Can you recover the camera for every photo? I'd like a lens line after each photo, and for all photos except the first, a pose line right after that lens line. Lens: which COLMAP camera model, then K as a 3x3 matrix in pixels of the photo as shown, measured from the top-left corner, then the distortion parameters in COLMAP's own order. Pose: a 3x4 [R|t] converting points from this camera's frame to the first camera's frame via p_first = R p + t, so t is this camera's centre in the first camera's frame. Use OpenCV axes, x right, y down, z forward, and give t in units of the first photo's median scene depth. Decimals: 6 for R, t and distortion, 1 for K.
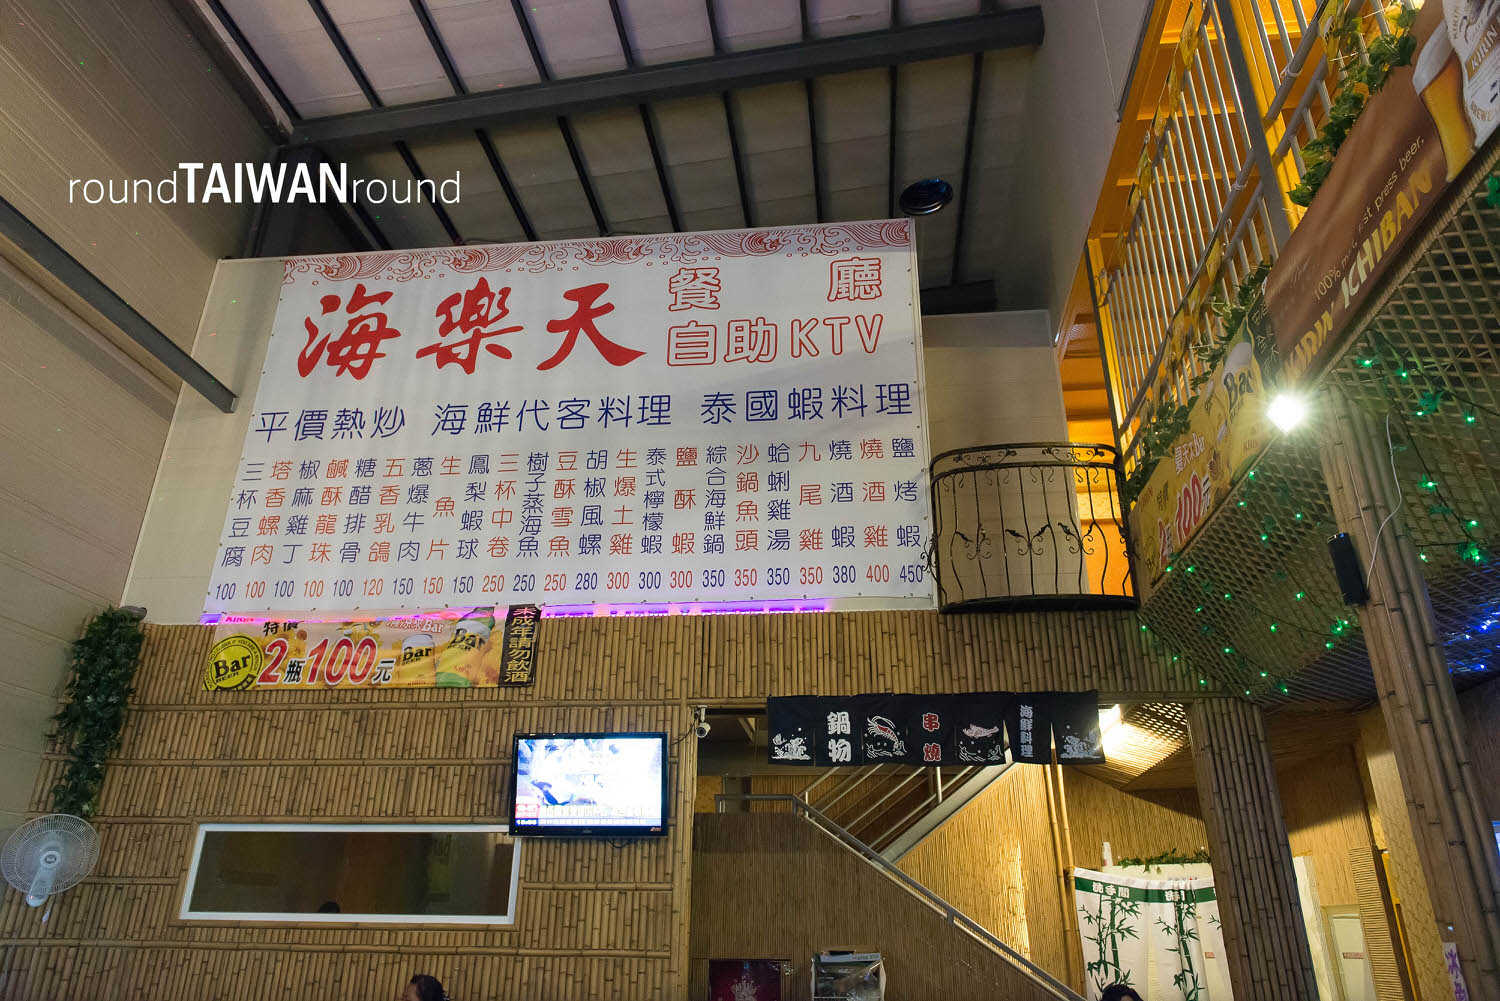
lens RADIAL K [[1006.4, 0, 750.5], [0, 1006.4, 477.4], [0, 0, 1]] dist [-0.013394, -0.005782]
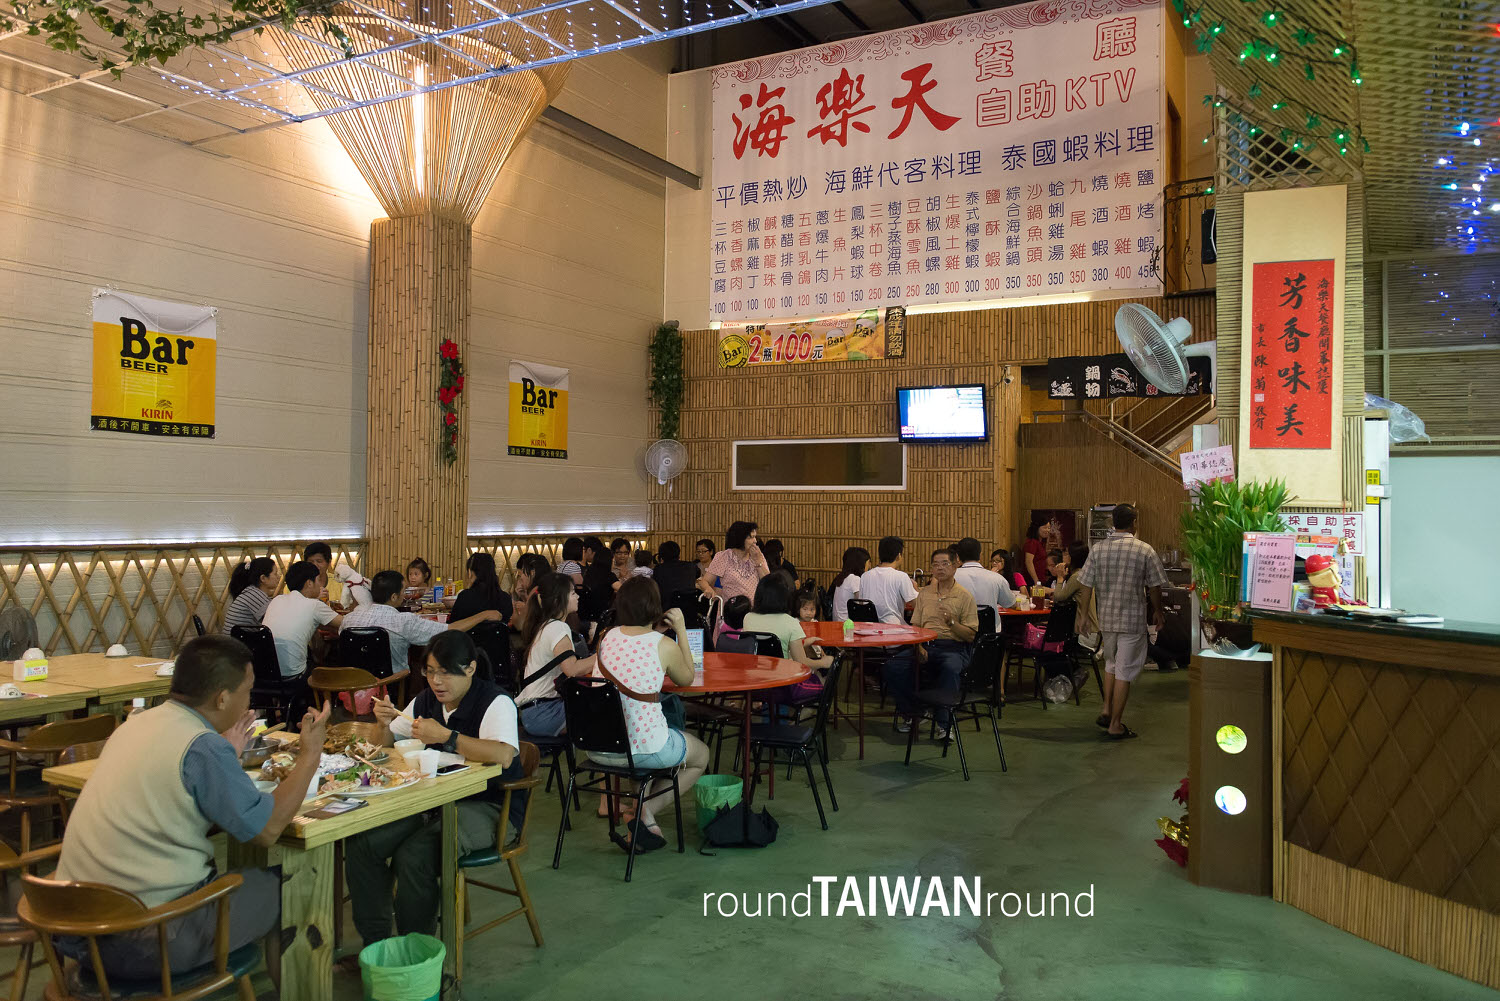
lens RADIAL K [[1168.6, 0, 751.6], [0, 1168.6, 472.8], [0, 0, 1]] dist [0.007635, -0.001336]
pose [[0.924452, -0.010606, -0.381152, 0.275065], [0.157618, 0.920840, 0.356666, -0.335805], [0.347197, -0.389797, 0.852944, -0.783178]]
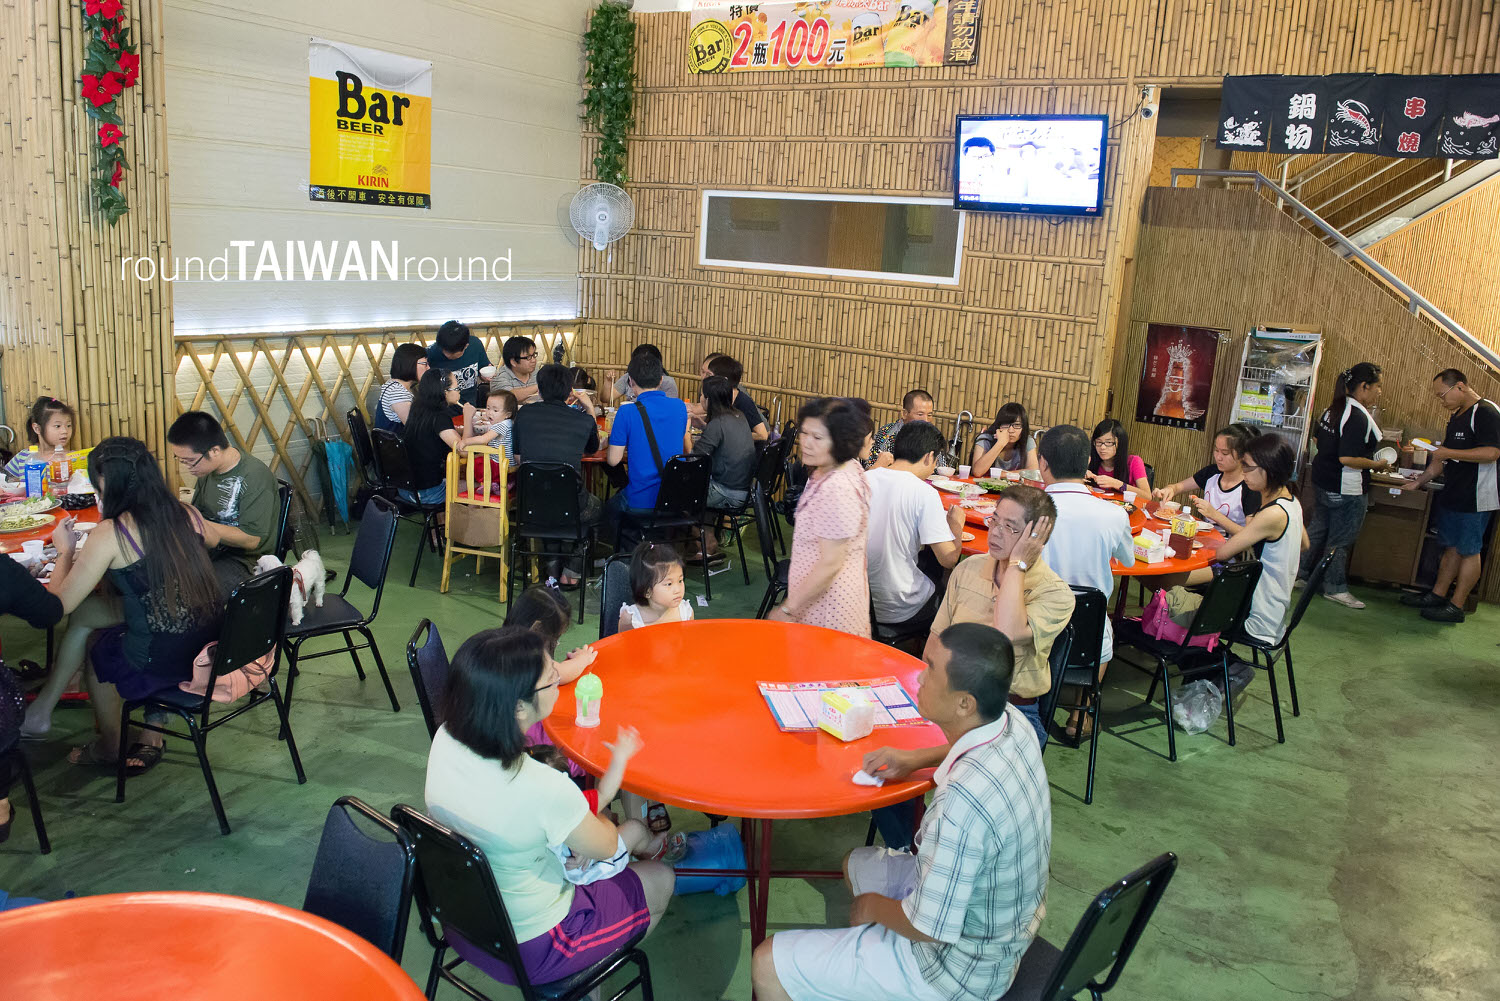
lens RADIAL K [[1066.0, 0, 749.1], [0, 1066.0, 466.0], [0, 0, 1]] dist [-0.046241, -0.005143]
pose [[0.893791, 0.139286, -0.426305, 0.083206], [0.137118, 0.820165, 0.555454, -0.078110], [0.427007, -0.554914, 0.713957, -0.066170]]
